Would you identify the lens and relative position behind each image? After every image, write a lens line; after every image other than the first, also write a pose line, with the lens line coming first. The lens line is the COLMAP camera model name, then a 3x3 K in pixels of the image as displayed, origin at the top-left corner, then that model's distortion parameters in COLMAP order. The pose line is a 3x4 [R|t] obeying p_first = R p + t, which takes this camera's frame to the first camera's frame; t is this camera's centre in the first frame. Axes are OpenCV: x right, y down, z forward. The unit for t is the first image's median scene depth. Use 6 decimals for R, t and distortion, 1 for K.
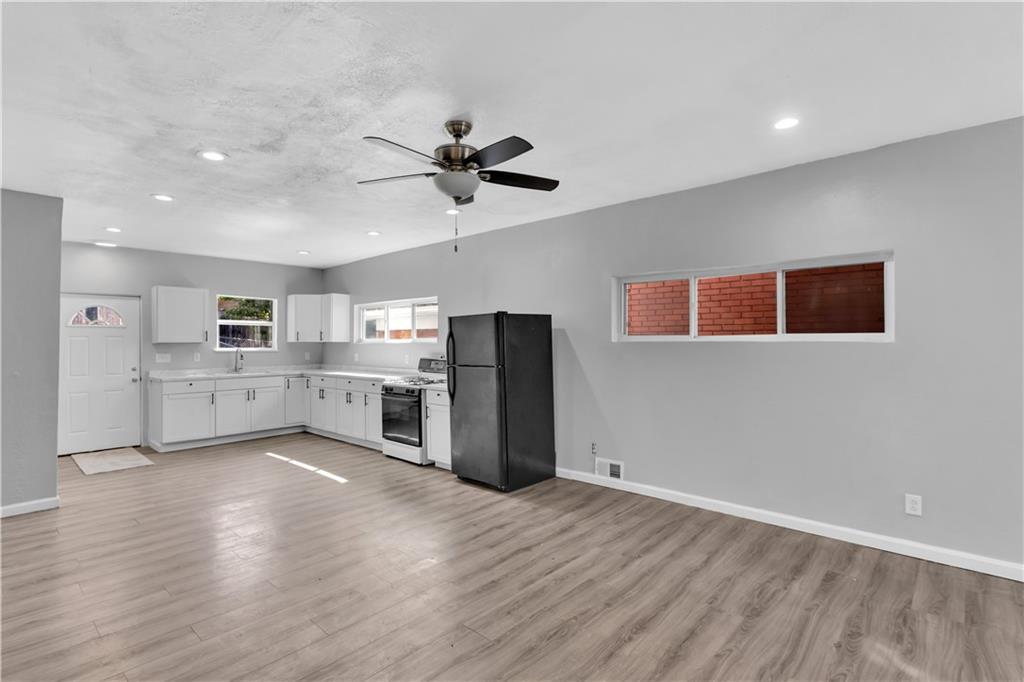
lens RADIAL K [[503.1, 0, 512.2], [0, 503.1, 340.4], [0, 0, 1]] dist [-0.004946, 0.003433]
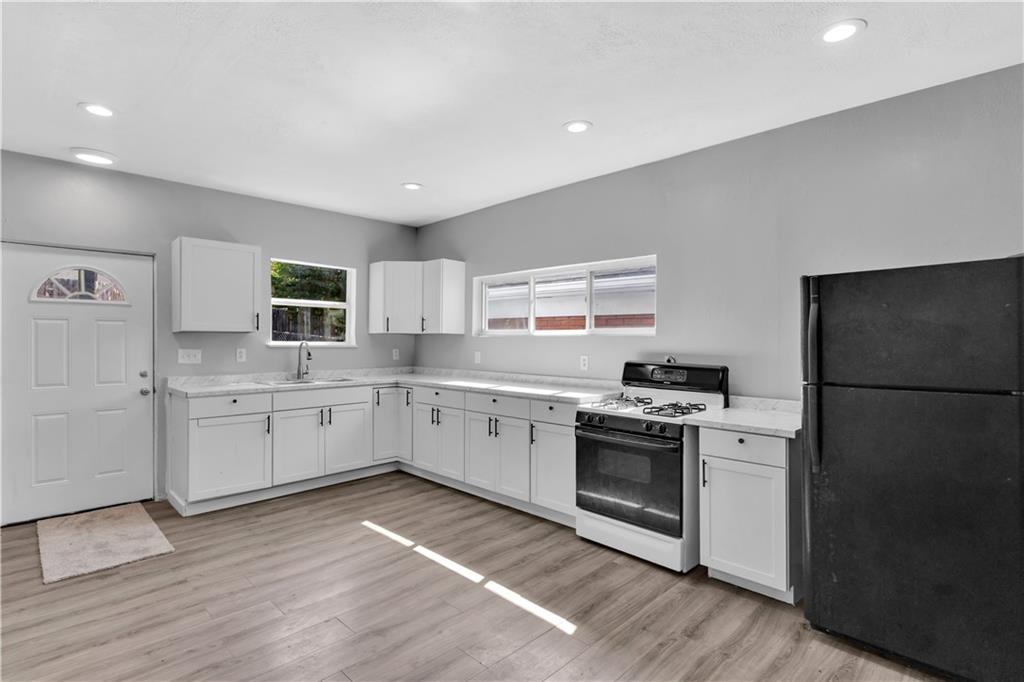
lens RADIAL K [[503.1, 0, 500.7], [0, 503.1, 338.0], [0, 0, 1]] dist [-0.004946, 0.003433]
pose [[0.999002, 0.010577, -0.043389, -0.307501], [-0.010526, 0.999944, 0.001411, 0.008550], [0.043401, -0.000953, 0.999057, 0.429082]]
